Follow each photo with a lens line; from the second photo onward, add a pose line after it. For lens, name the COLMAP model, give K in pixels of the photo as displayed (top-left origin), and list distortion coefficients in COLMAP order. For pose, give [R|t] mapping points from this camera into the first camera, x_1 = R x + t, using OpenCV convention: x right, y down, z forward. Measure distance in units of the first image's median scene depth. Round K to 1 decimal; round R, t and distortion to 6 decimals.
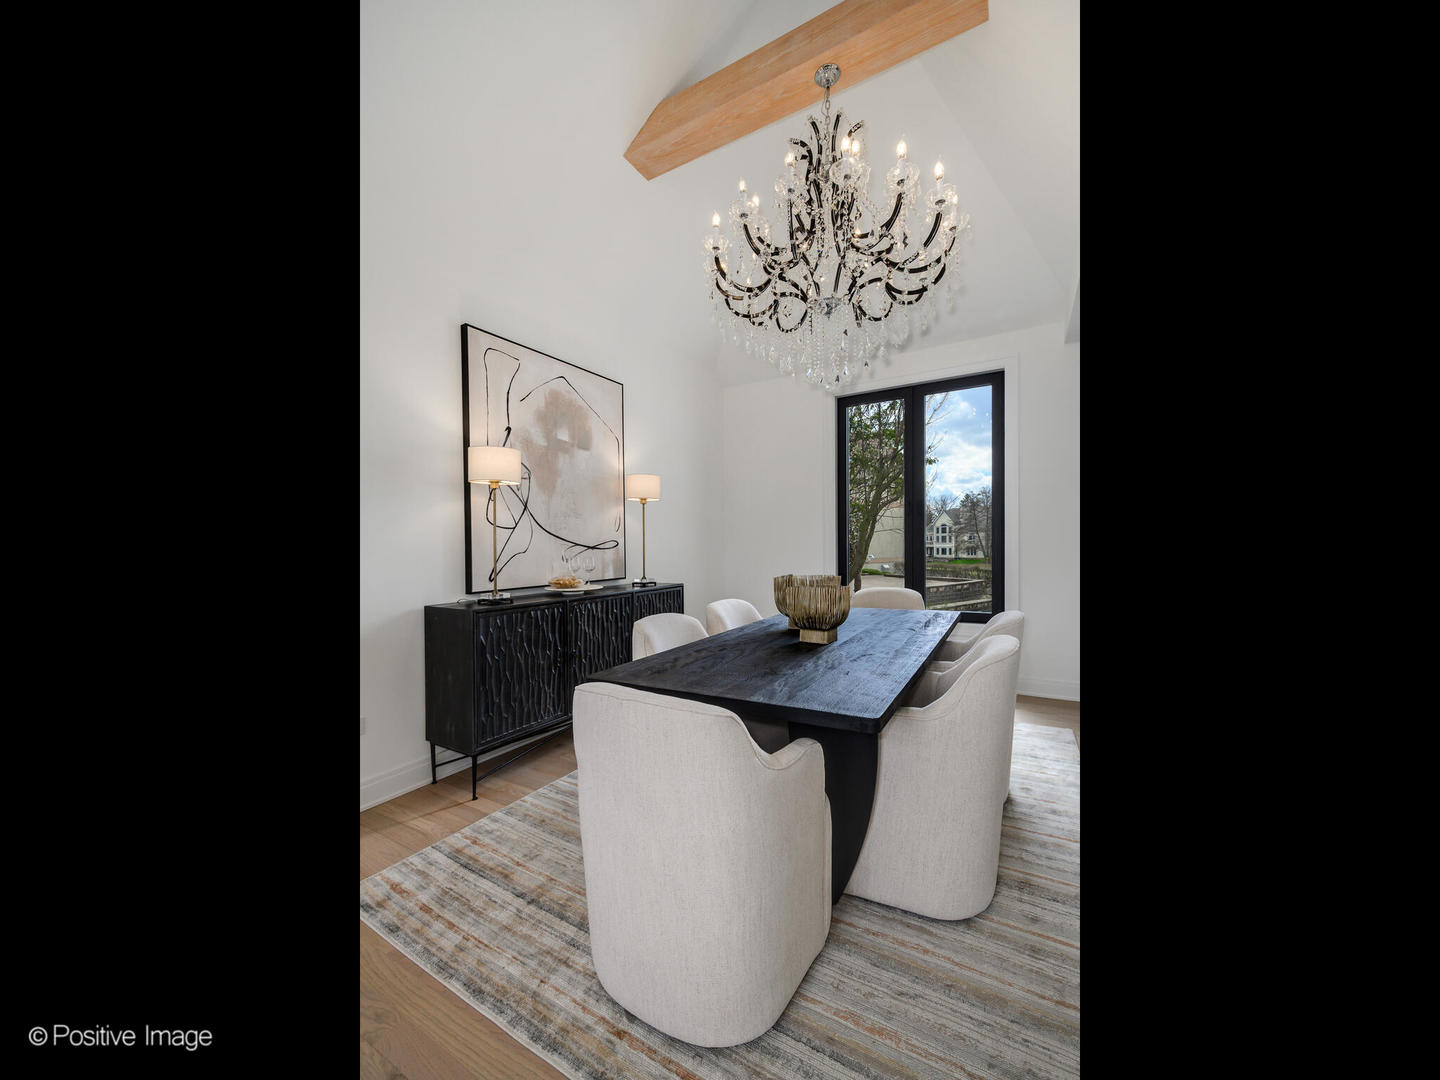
lens RADIAL K [[515.7, 0, 720.0], [0, 515.7, 540.0], [0, 0, 1]] dist [-0.000936, -0.000085]
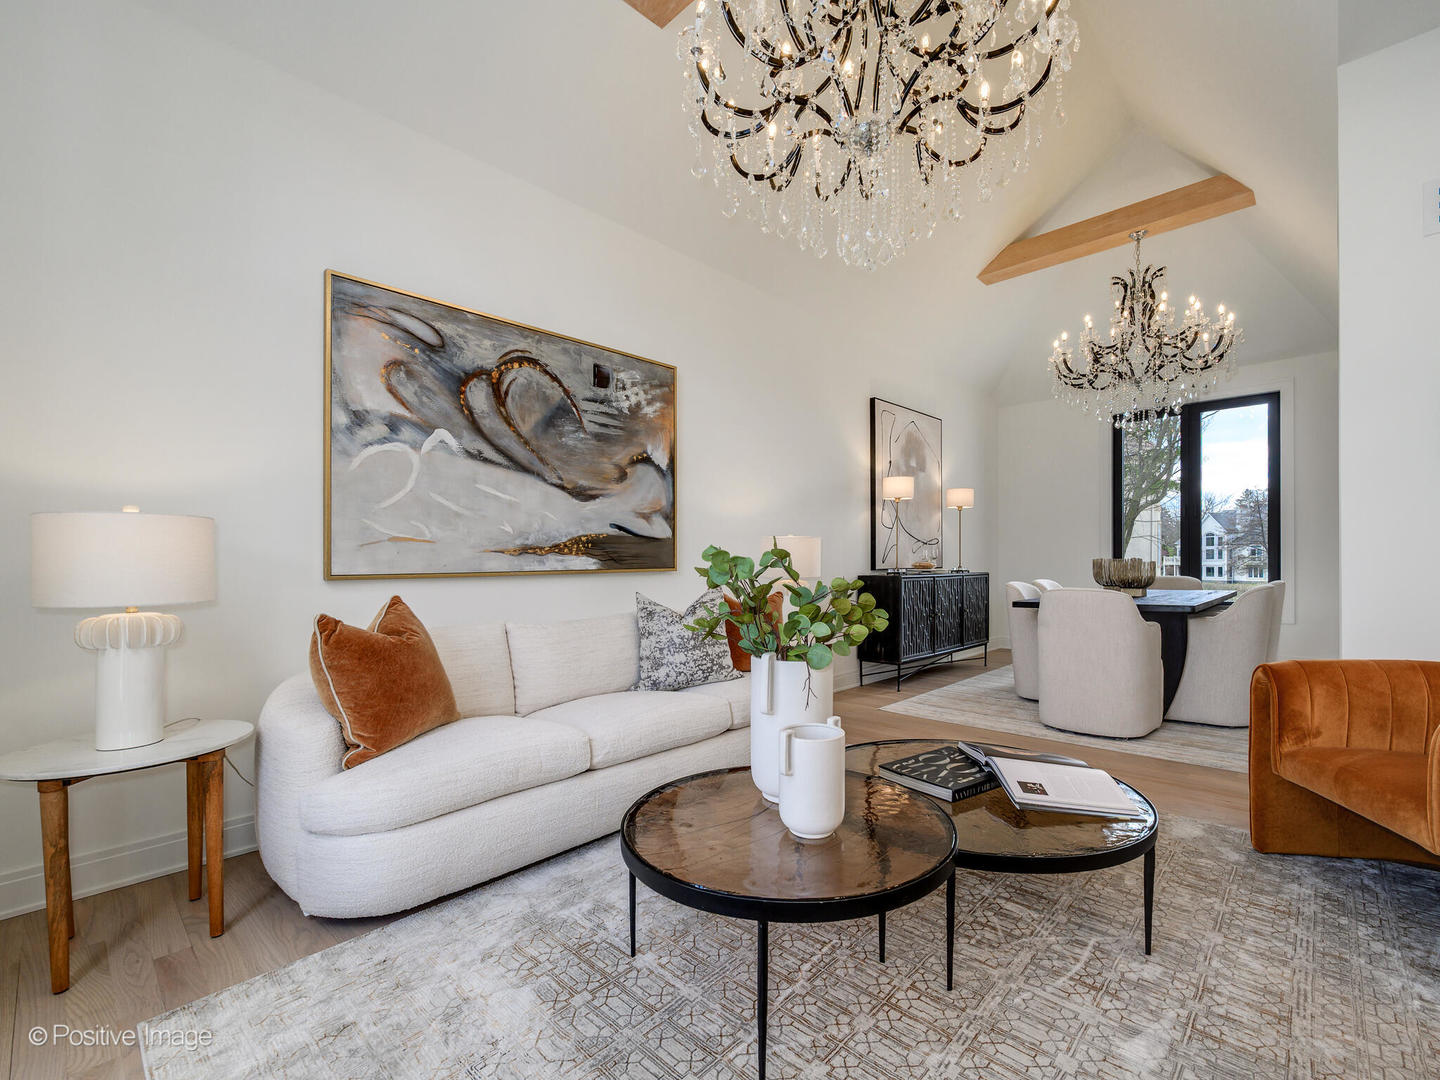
lens RADIAL K [[655.0, 0, 727.7], [0, 655.0, 550.0], [0, 0, 1]] dist [0.000178, 0.000389]
pose [[0.974974, -0.000698, -0.222318, -0.383628], [-0.001301, 0.999960, -0.008843, 0.049751], [0.222316, 0.008911, 0.974934, -0.820613]]
